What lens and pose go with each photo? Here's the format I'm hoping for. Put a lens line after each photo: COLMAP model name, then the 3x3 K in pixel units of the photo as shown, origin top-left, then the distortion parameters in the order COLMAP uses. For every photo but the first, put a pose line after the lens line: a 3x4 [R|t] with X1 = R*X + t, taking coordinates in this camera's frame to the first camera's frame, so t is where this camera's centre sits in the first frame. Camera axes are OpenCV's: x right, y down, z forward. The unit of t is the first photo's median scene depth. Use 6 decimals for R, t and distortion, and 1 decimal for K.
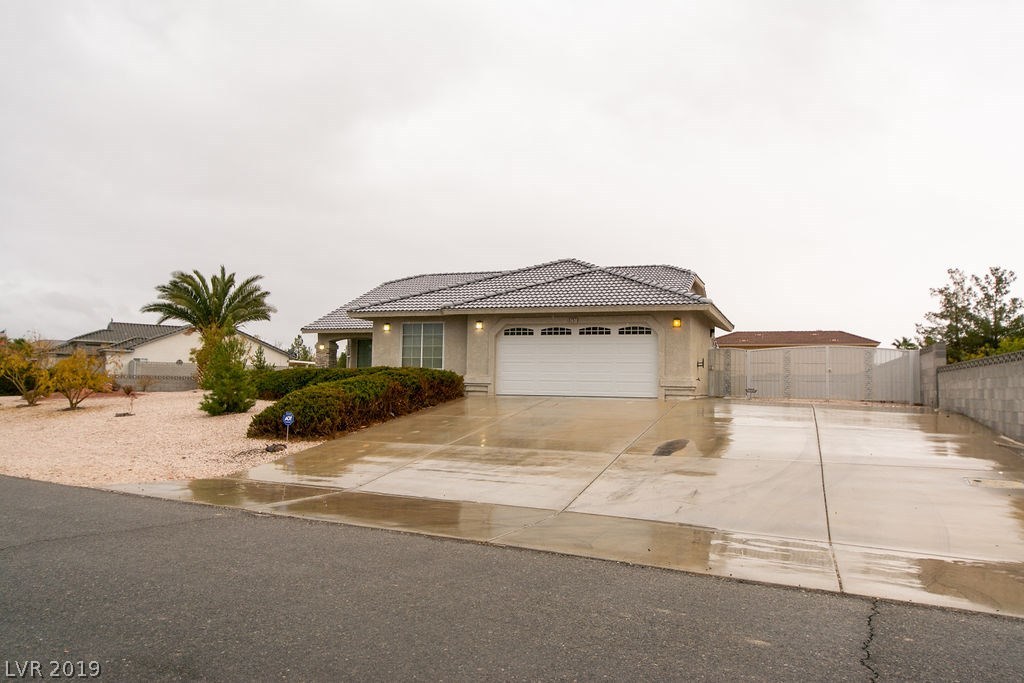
lens RADIAL K [[772.0, 0, 511.3], [0, 772.0, 338.9], [0, 0, 1]] dist [0.021189, -0.022369]
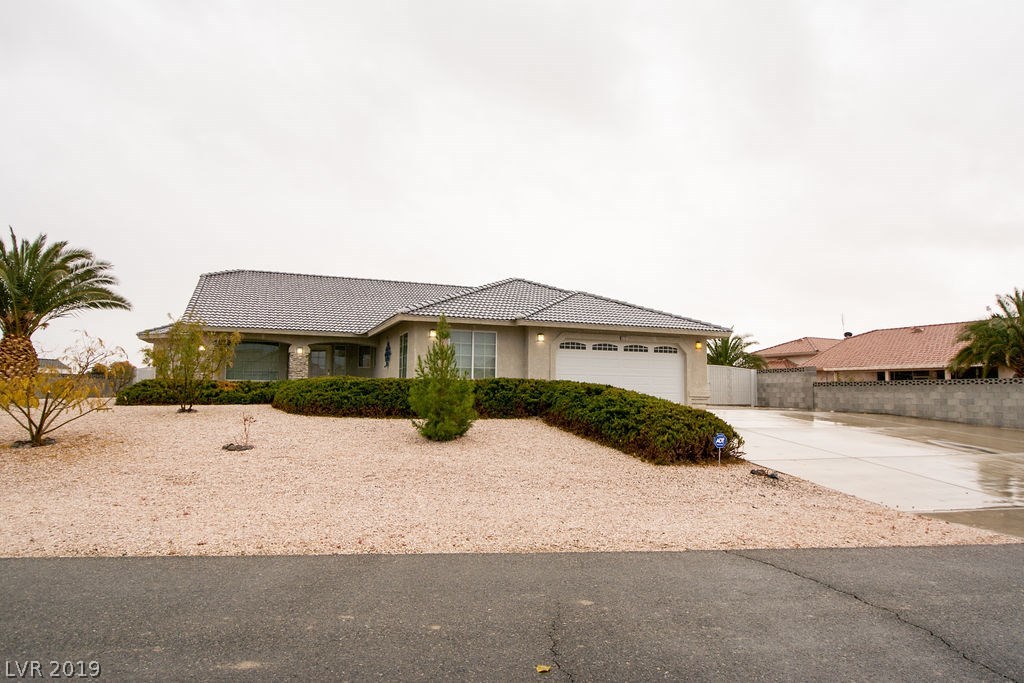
lens RADIAL K [[634.0, 0, 535.1], [0, 634.0, 337.2], [0, 0, 1]] dist [0.011058, -0.011211]
pose [[0.748714, 0.051354, 0.660901, -0.614551], [-0.041317, 0.998671, -0.030793, 0.008109], [-0.661604, -0.004251, 0.749841, 0.374869]]
